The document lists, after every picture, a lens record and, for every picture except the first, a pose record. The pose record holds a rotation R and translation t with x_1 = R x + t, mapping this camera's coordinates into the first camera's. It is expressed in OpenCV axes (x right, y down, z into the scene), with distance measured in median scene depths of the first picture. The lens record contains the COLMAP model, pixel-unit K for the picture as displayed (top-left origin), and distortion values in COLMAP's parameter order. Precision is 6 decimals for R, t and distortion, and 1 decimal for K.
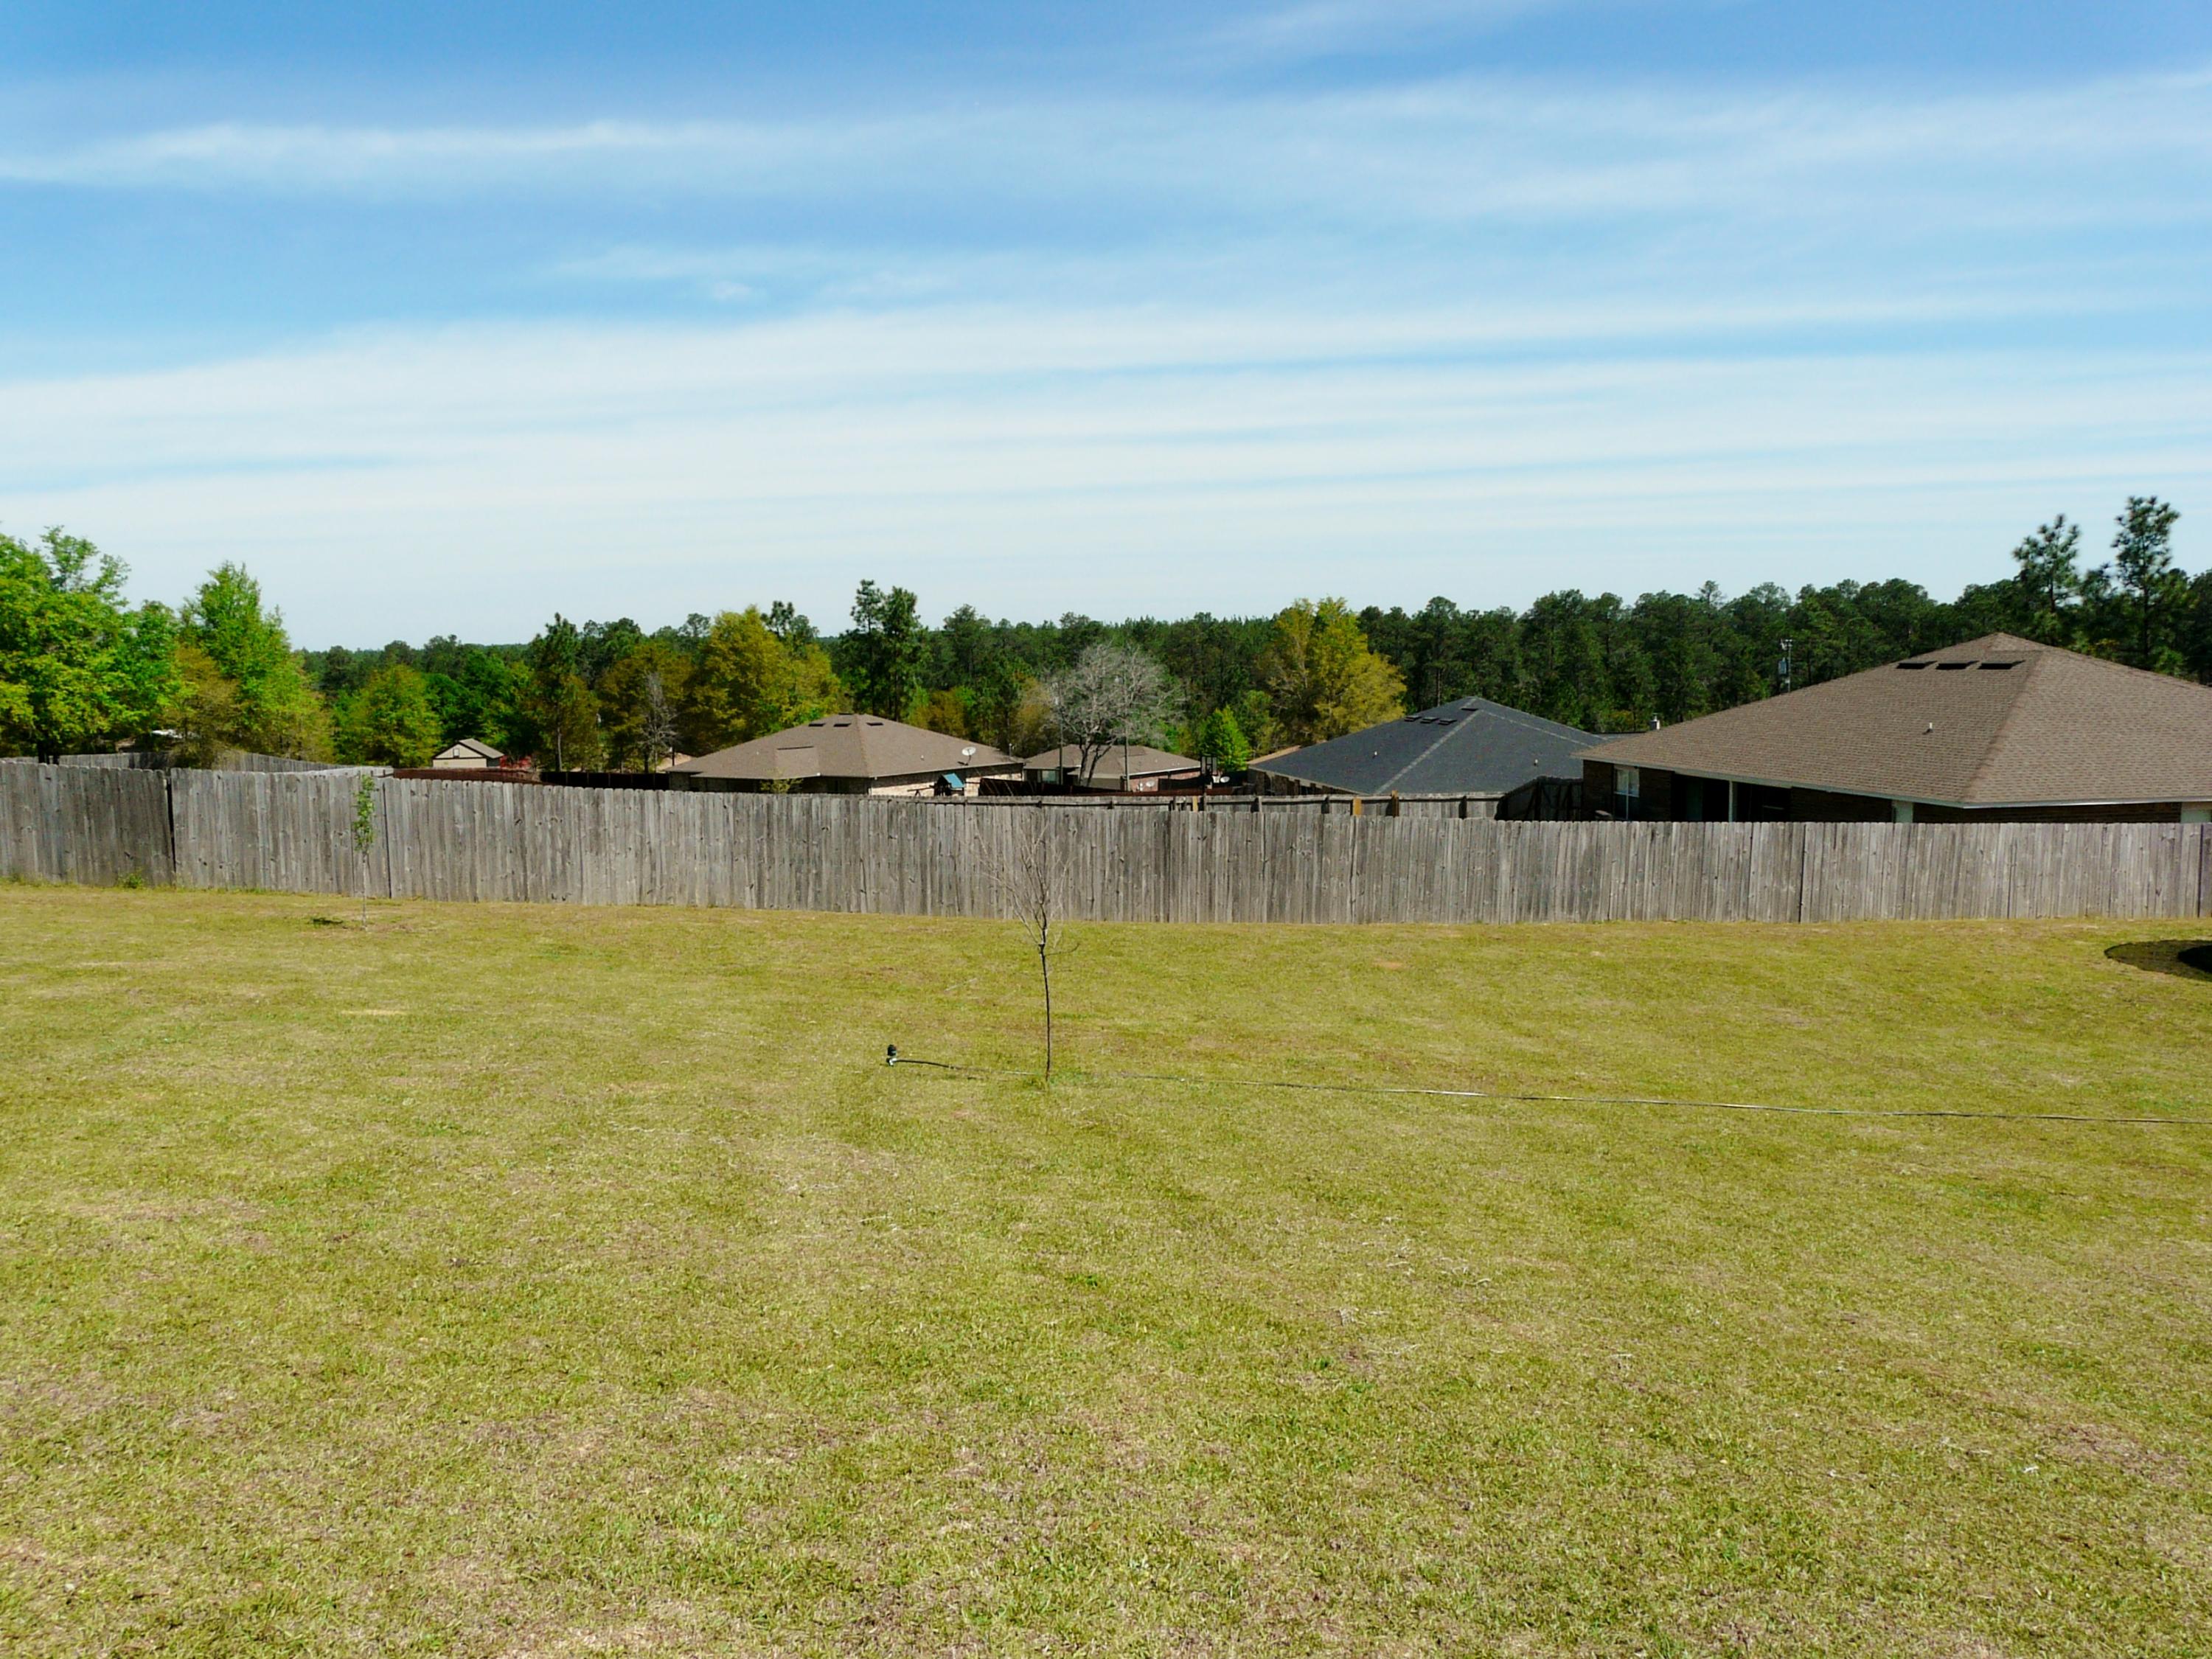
lens RADIAL K [[1826.6, 0, 1101.8], [0, 1826.6, 839.0], [0, 0, 1]] dist [-0.078654, 0.091943]
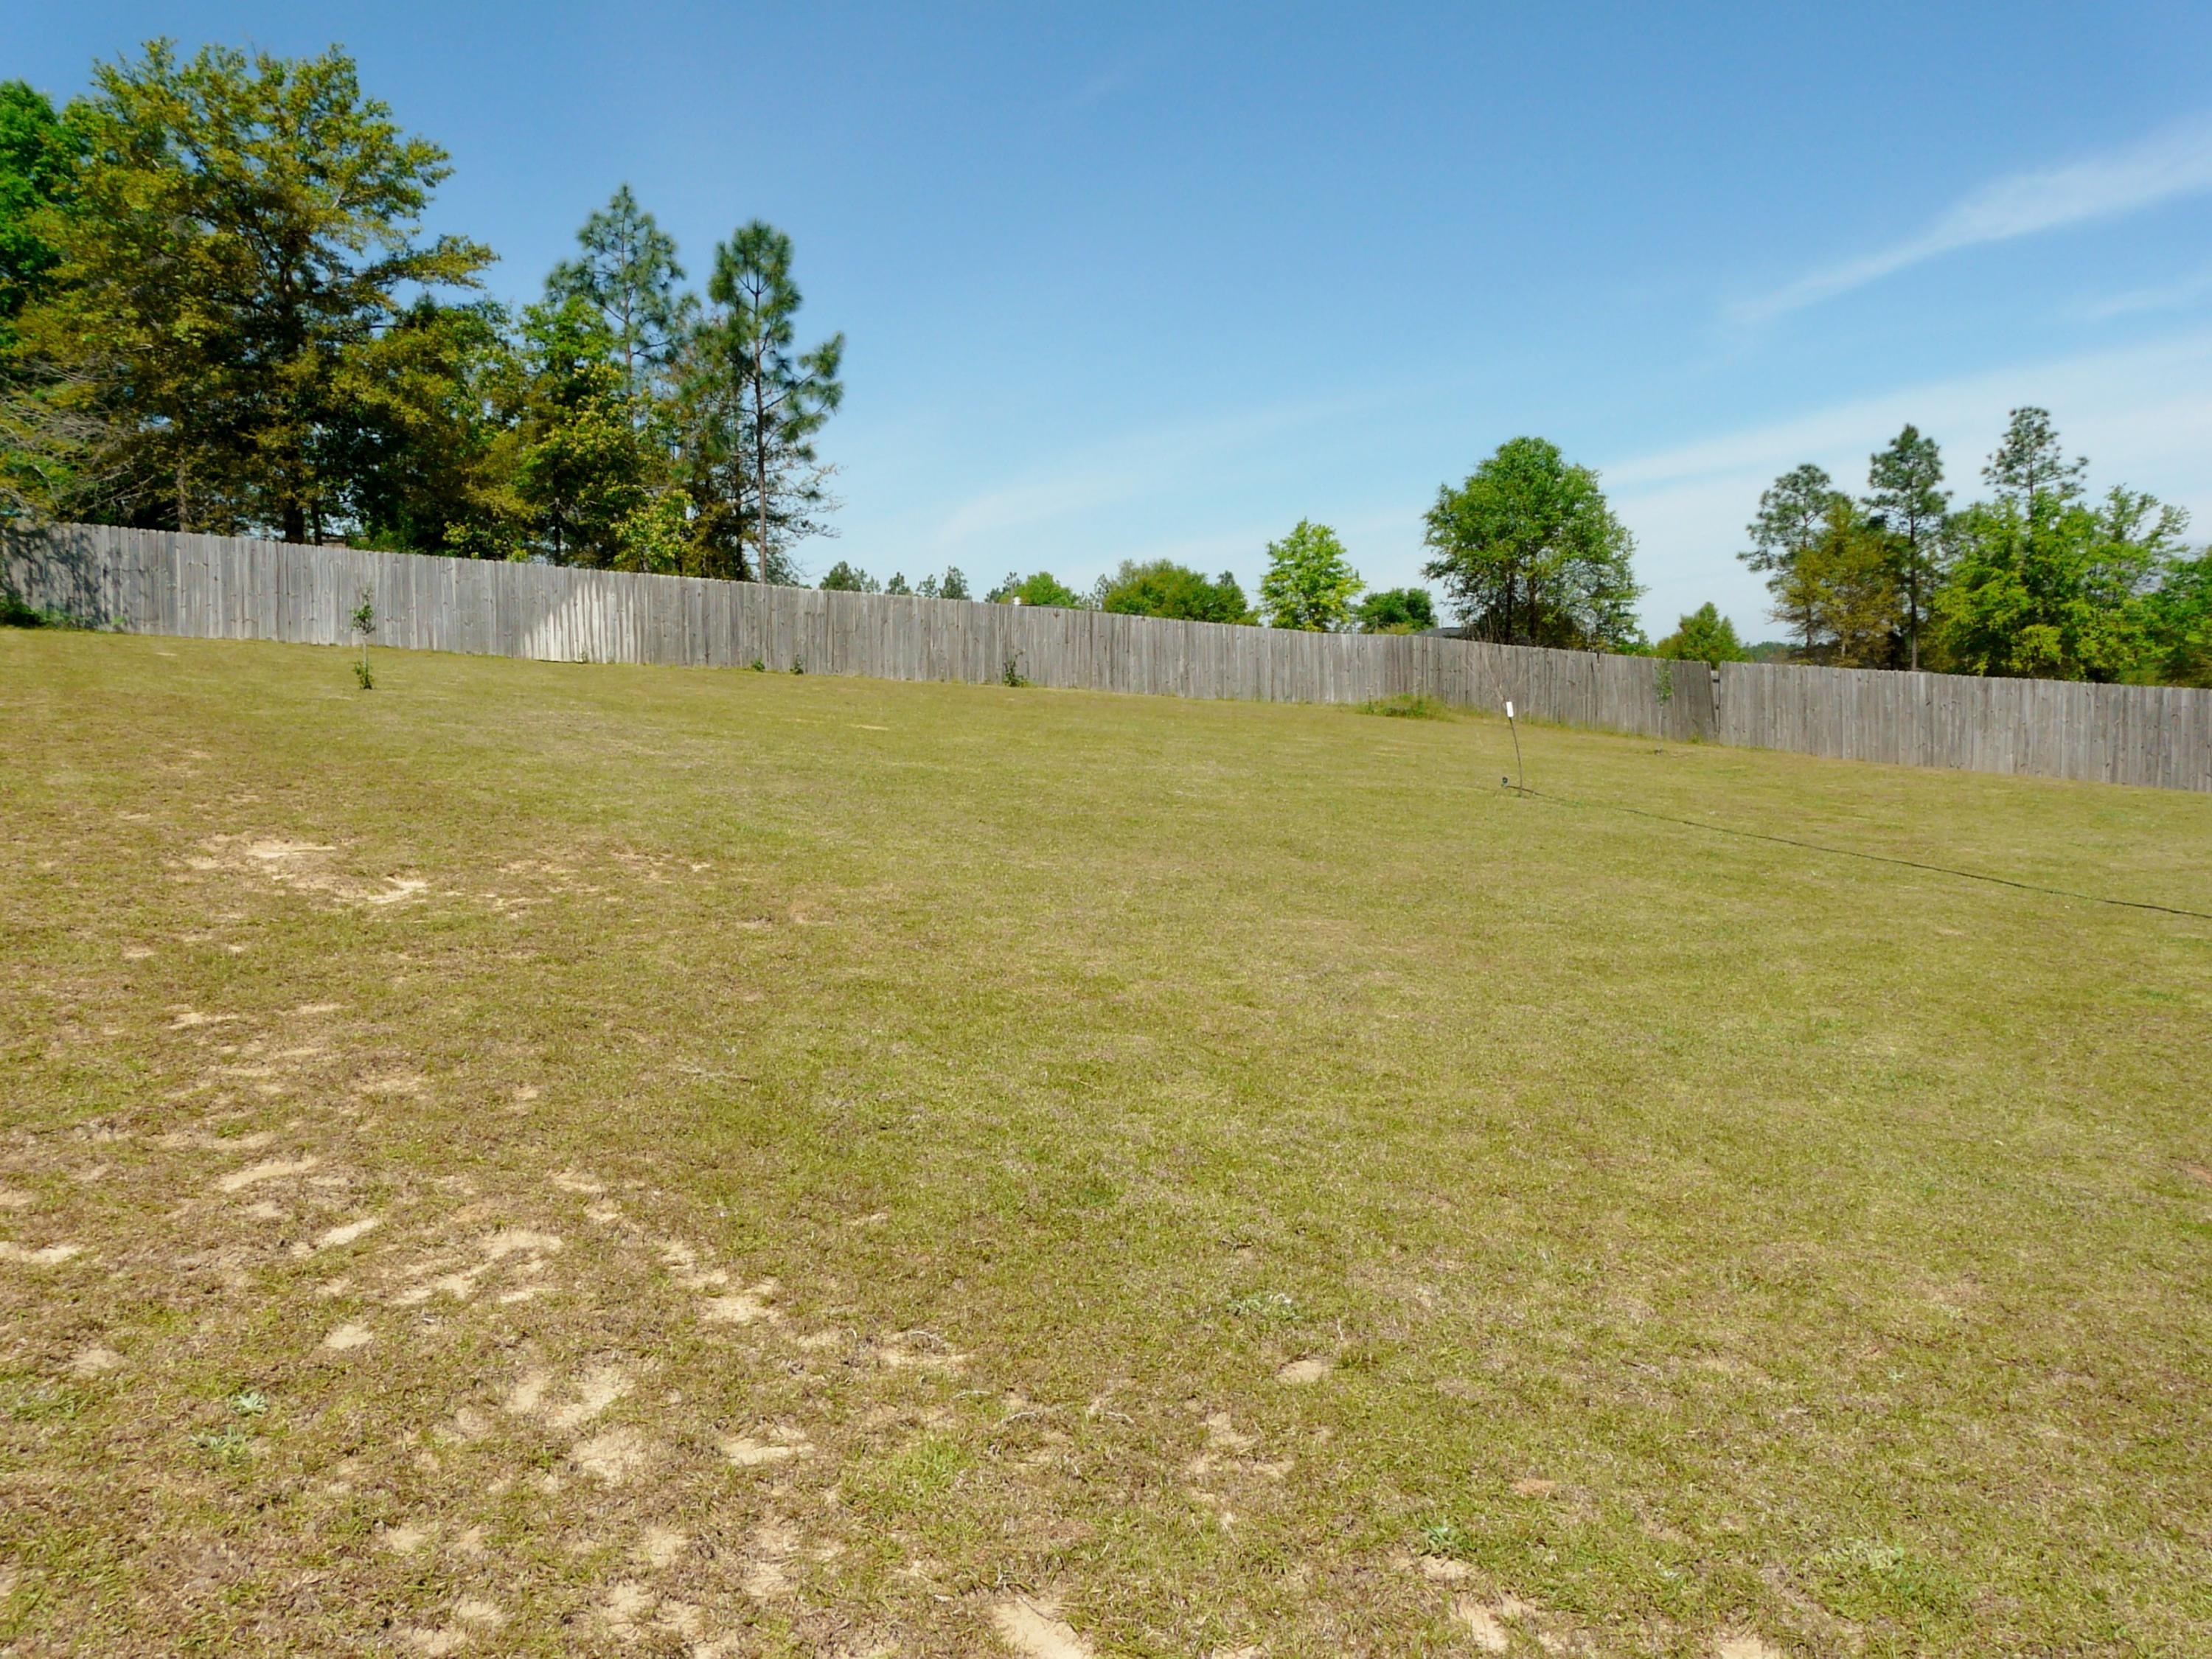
lens RADIAL K [[1826.6, 0, 1102.3], [0, 1826.6, 831.4], [0, 0, 1]] dist [-0.078654, 0.091943]
pose [[0.369193, 0.073603, -0.926434, 0.614352], [-0.058160, 0.996735, 0.056011, 0.040950], [0.927531, 0.033203, 0.372268, 0.001889]]
